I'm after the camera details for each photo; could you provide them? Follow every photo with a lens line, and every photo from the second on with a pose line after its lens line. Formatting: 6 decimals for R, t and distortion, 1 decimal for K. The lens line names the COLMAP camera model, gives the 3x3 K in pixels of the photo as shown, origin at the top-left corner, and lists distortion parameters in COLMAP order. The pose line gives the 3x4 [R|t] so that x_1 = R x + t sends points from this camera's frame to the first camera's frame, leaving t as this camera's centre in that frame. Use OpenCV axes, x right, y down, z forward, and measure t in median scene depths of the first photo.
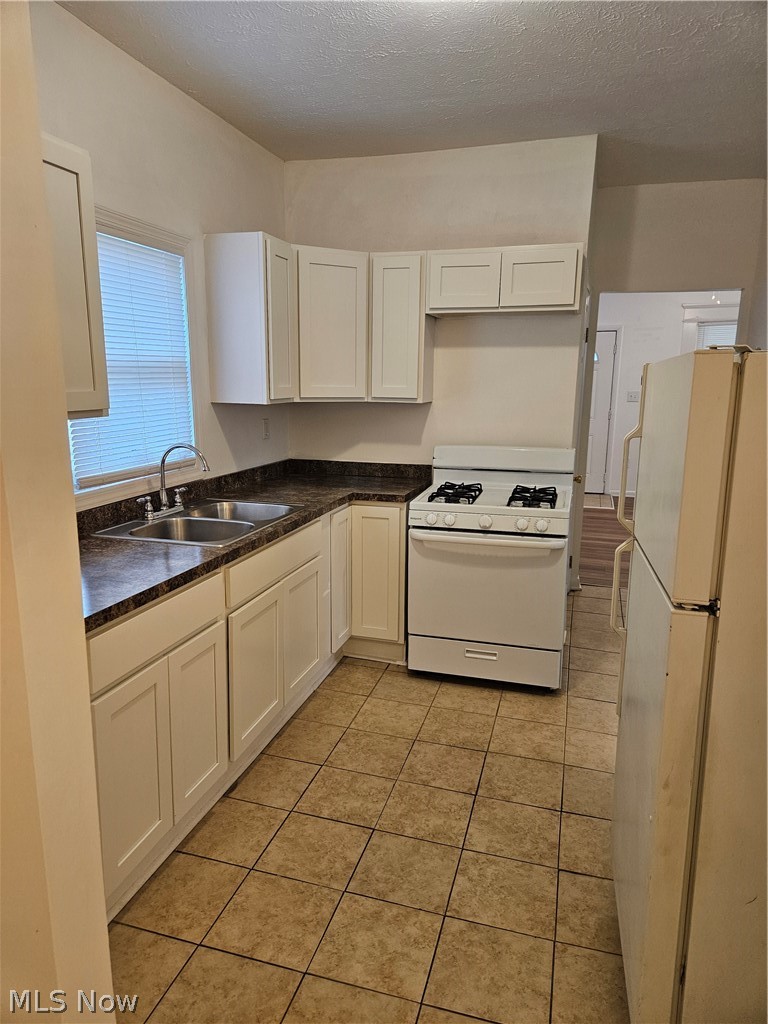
lens RADIAL K [[677.7, 0, 381.3], [0, 677.7, 511.8], [0, 0, 1]] dist [0.060944, -0.041556]
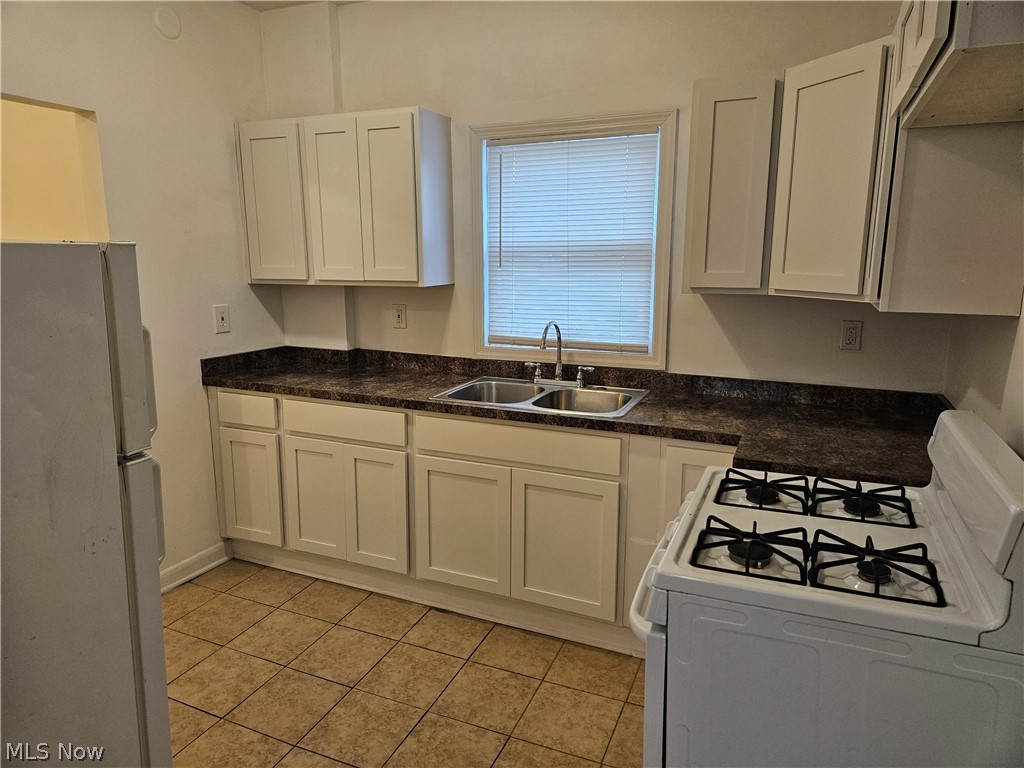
lens RADIAL K [[677.7, 0, 509.8], [0, 677.7, 375.8], [0, 0, 1]] dist [0.060944, -0.041556]
pose [[-0.117392, 0.167665, -0.978830, 0.927523], [-0.199765, 0.961511, 0.188656, -0.246176], [0.972786, 0.217683, -0.079380, 1.238611]]
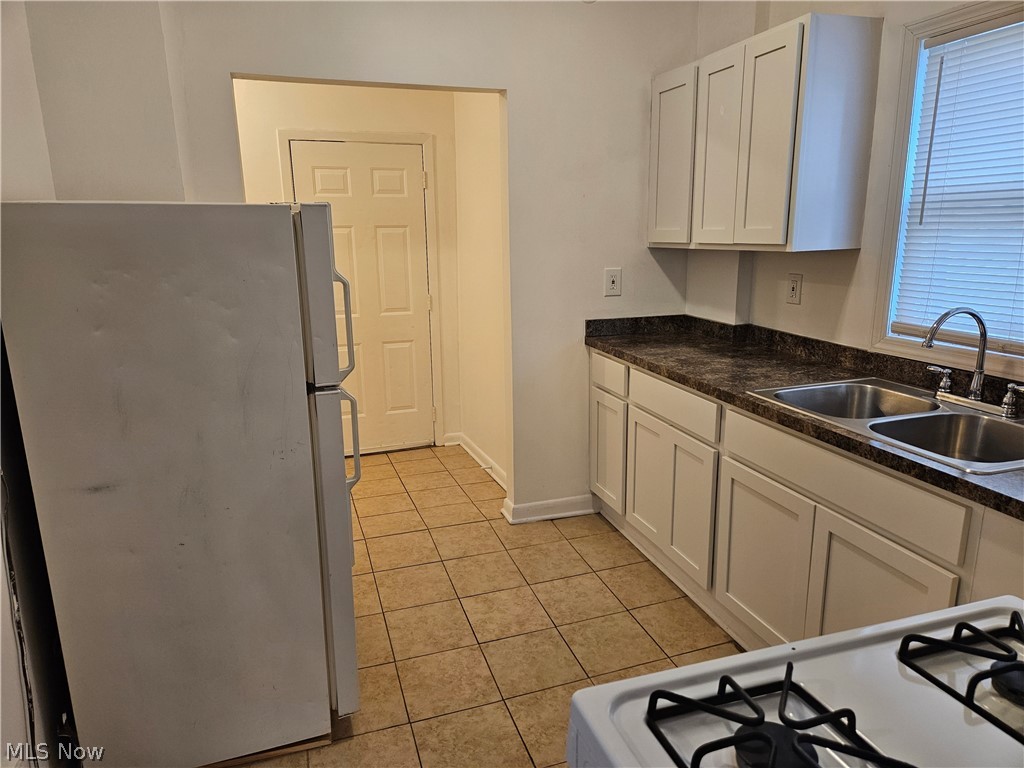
lens RADIAL K [[677.7, 0, 512.1], [0, 677.7, 384.2], [0, 0, 1]] dist [0.060944, -0.041556]
pose [[-0.822485, 0.132665, -0.553099, 0.583582], [-0.106397, 0.919369, 0.378736, -0.295169], [0.558747, 0.370352, -0.742052, 1.546570]]
